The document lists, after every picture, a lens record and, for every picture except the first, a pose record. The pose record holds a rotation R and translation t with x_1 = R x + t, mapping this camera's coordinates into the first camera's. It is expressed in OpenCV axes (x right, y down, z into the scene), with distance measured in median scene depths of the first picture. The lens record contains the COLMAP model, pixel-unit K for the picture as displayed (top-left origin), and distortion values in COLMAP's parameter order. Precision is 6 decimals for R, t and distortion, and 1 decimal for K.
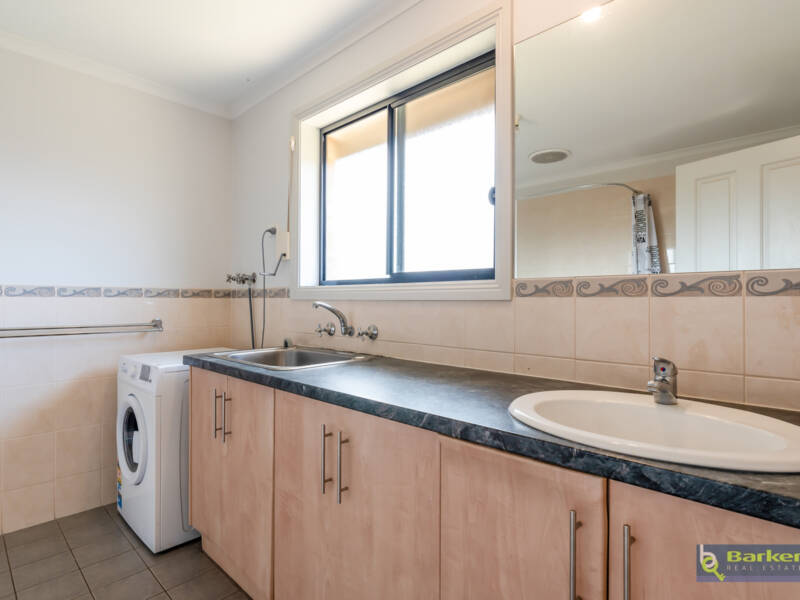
lens RADIAL K [[428.9, 0, 402.5], [0, 428.9, 299.3], [0, 0, 1]] dist [-0.001150, 0.000135]
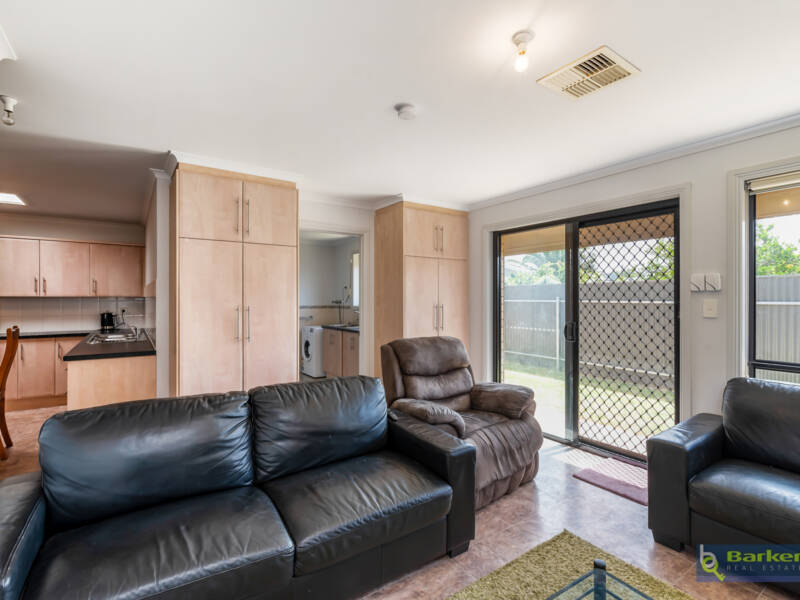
lens RADIAL K [[391.6, 0, 401.9], [0, 391.6, 300.6], [0, 0, 1]] dist [0.002889, -0.001868]
pose [[0.979160, -0.002535, -0.203073, 0.872808], [0.004095, 0.999965, 0.007265, -0.106537], [0.203047, -0.007945, 0.979137, -2.207409]]
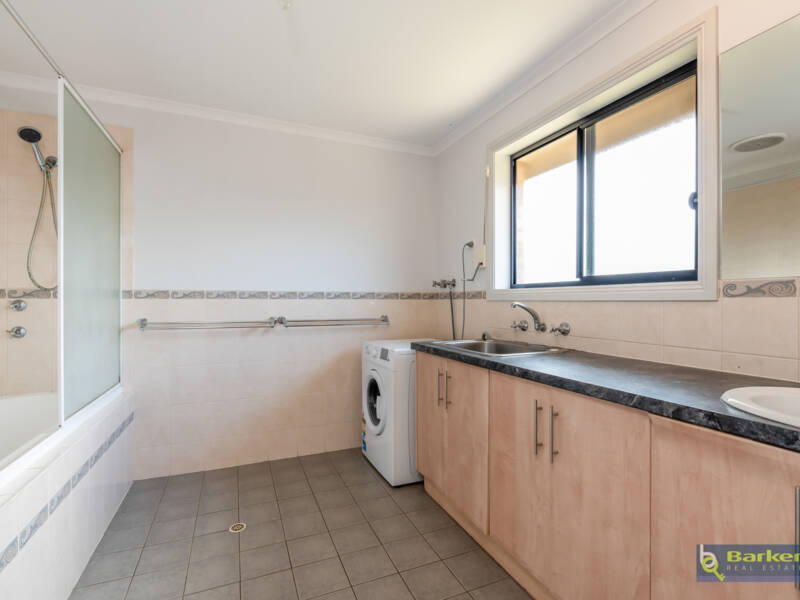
lens RADIAL K [[391.6, 0, 399.3], [0, 391.6, 300.7], [0, 0, 1]] dist [0.002889, -0.001868]
pose [[0.917606, -0.003855, -0.397473, -0.058806], [0.004920, 0.999987, 0.001662, -0.002171], [0.397461, -0.003481, 0.917613, -0.137987]]
